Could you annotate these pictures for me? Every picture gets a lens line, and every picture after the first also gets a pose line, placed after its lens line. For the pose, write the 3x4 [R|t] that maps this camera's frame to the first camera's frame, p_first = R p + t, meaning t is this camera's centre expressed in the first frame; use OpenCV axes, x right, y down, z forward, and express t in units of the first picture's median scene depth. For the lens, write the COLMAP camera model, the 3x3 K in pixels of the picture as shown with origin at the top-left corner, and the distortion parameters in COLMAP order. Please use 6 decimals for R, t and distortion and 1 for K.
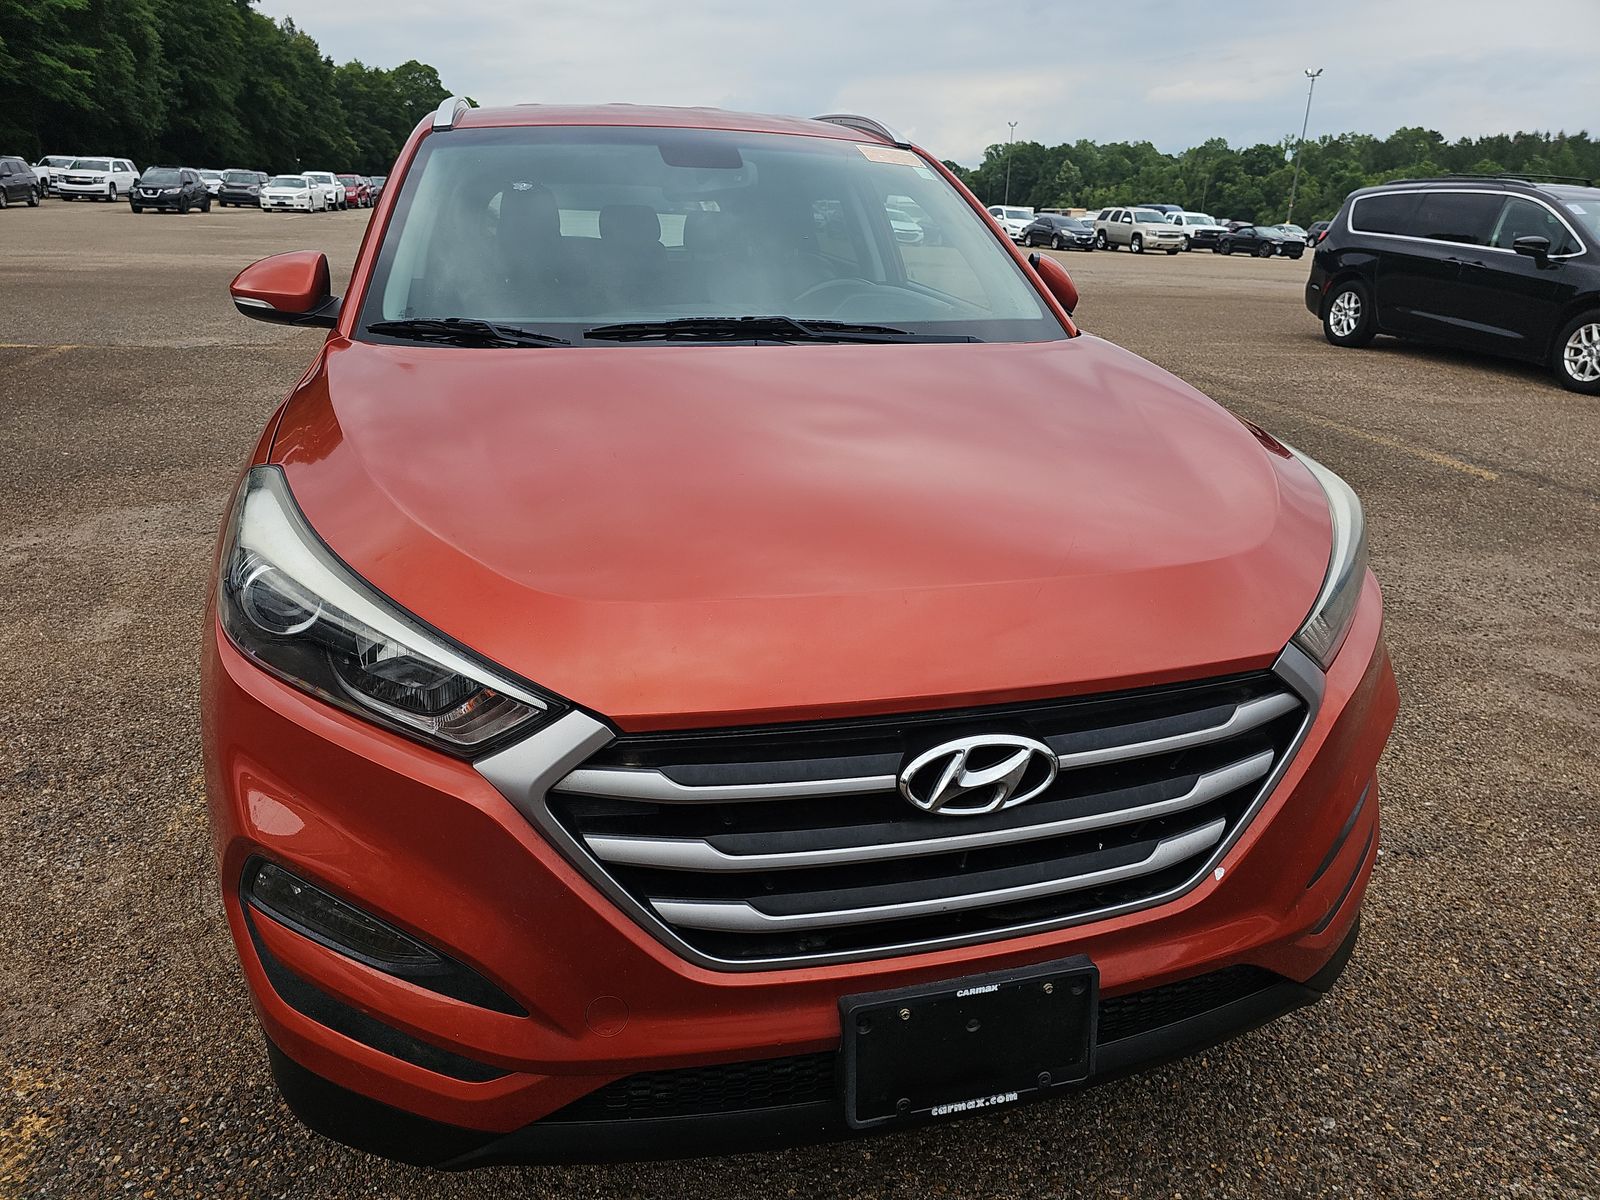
lens RADIAL K [[1200.2, 0, 800.0], [0, 1200.2, 600.0], [0, 0, 1]] dist [0.051235, -0.071199]
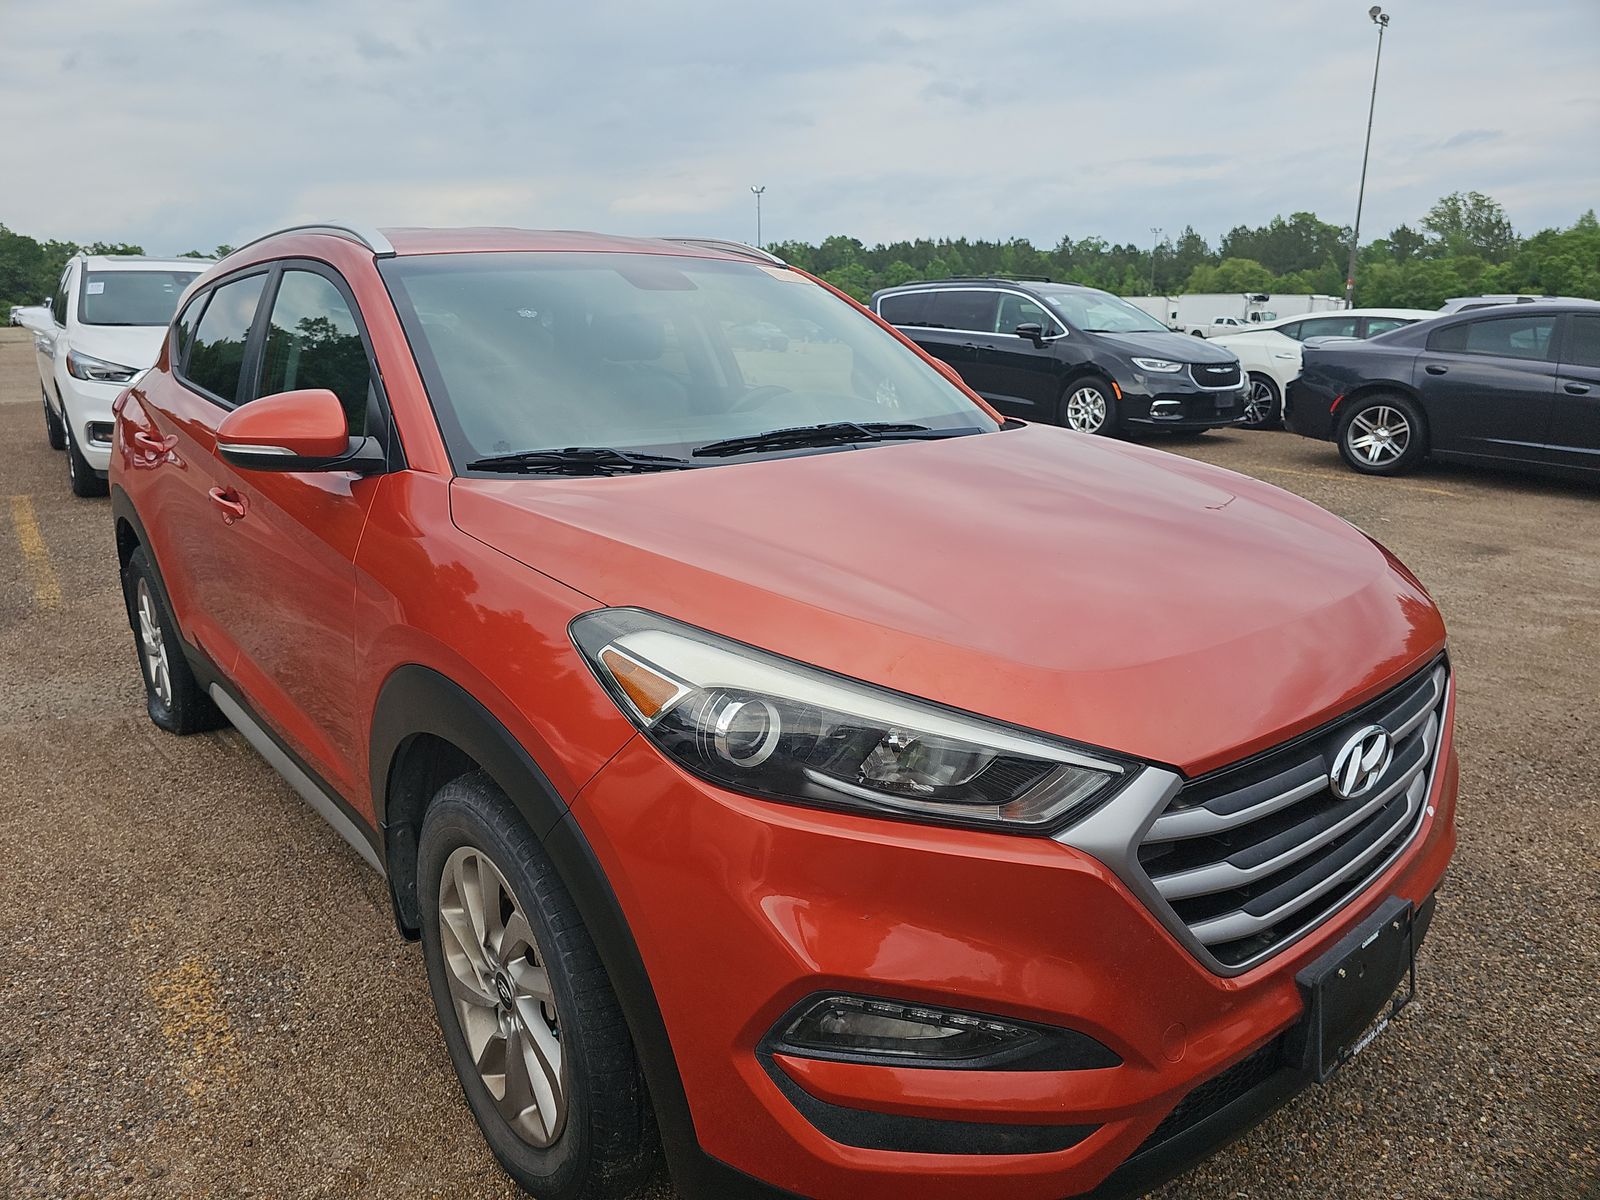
lens RADIAL K [[1213.7, 0, 781.3], [0, 1213.7, 560.5], [0, 0, 1]] dist [0.090230, -0.137546]
pose [[0.886100, -0.121387, 0.447315, -0.218319], [0.169356, 0.983159, -0.068684, -0.017342], [-0.431445, 0.136616, 0.891735, 0.021427]]
